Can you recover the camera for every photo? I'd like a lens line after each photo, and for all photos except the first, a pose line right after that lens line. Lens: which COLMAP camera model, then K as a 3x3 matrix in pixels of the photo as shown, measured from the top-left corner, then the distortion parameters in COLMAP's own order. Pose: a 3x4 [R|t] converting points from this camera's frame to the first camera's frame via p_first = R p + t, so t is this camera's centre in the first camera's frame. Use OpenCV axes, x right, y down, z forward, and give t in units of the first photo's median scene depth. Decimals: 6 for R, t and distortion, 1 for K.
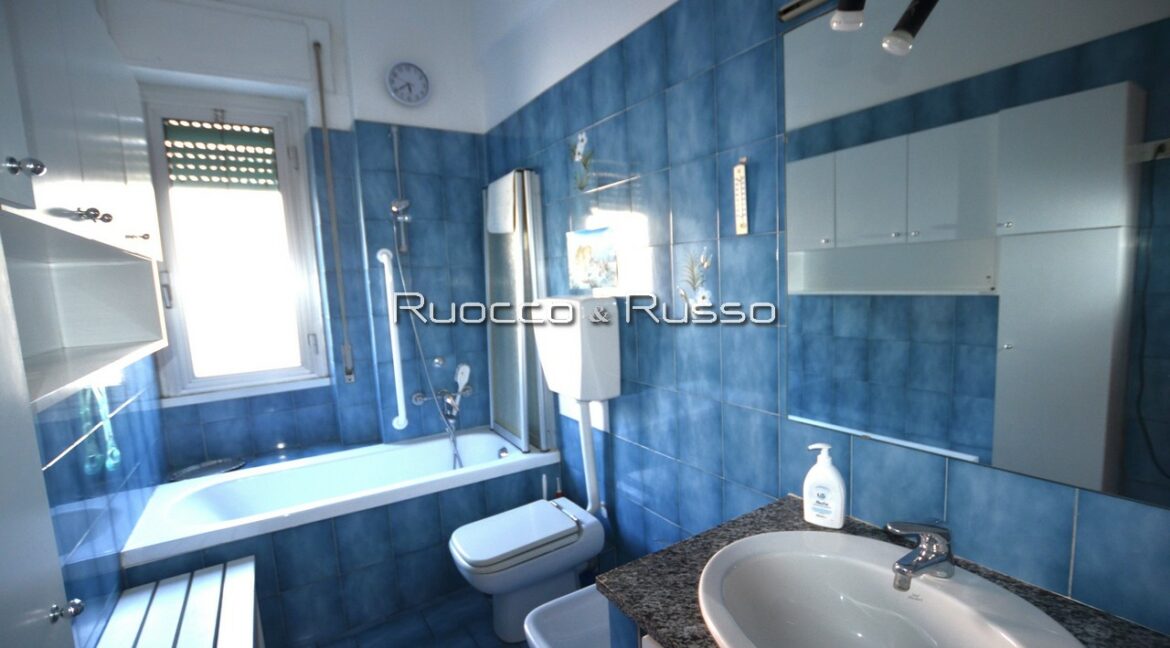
lens RADIAL K [[515.8, 0, 598.7], [0, 515.8, 330.0], [0, 0, 1]] dist [-0.020405, -0.000036]
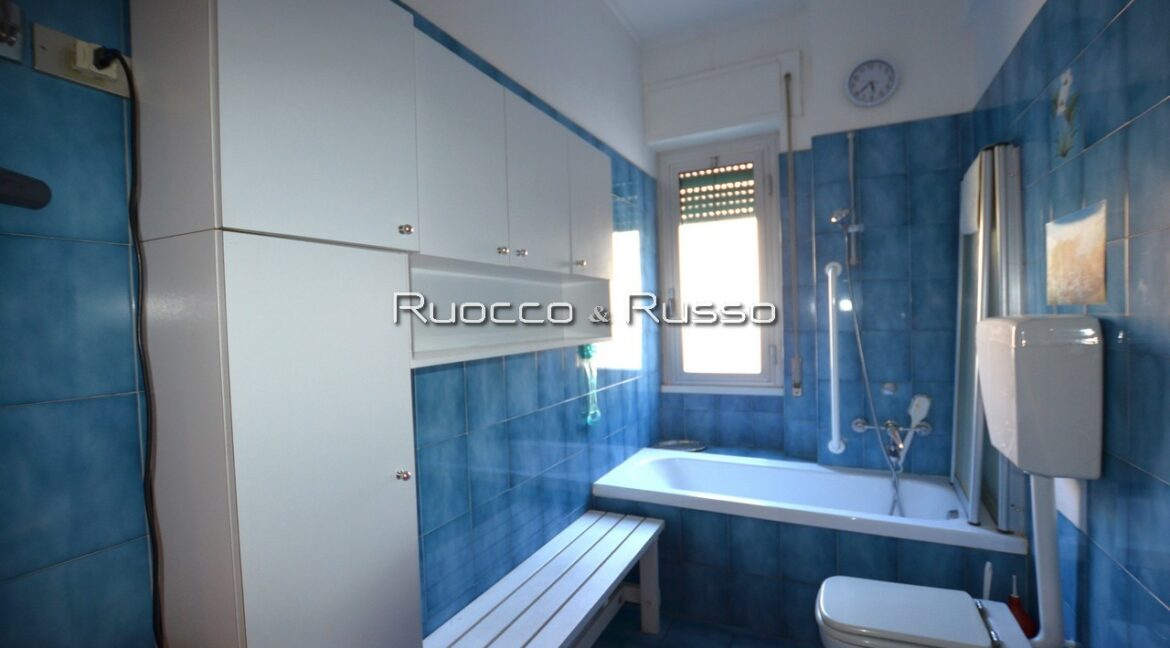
lens RADIAL K [[515.8, 0, 598.7], [0, 515.8, 330.0], [0, 0, 1]] dist [-0.020405, -0.000036]
pose [[0.528530, 0.048766, -0.847513, 0.173249], [-0.079158, 0.996830, 0.007993, -0.004747], [0.845216, 0.062863, 0.530715, 0.127897]]
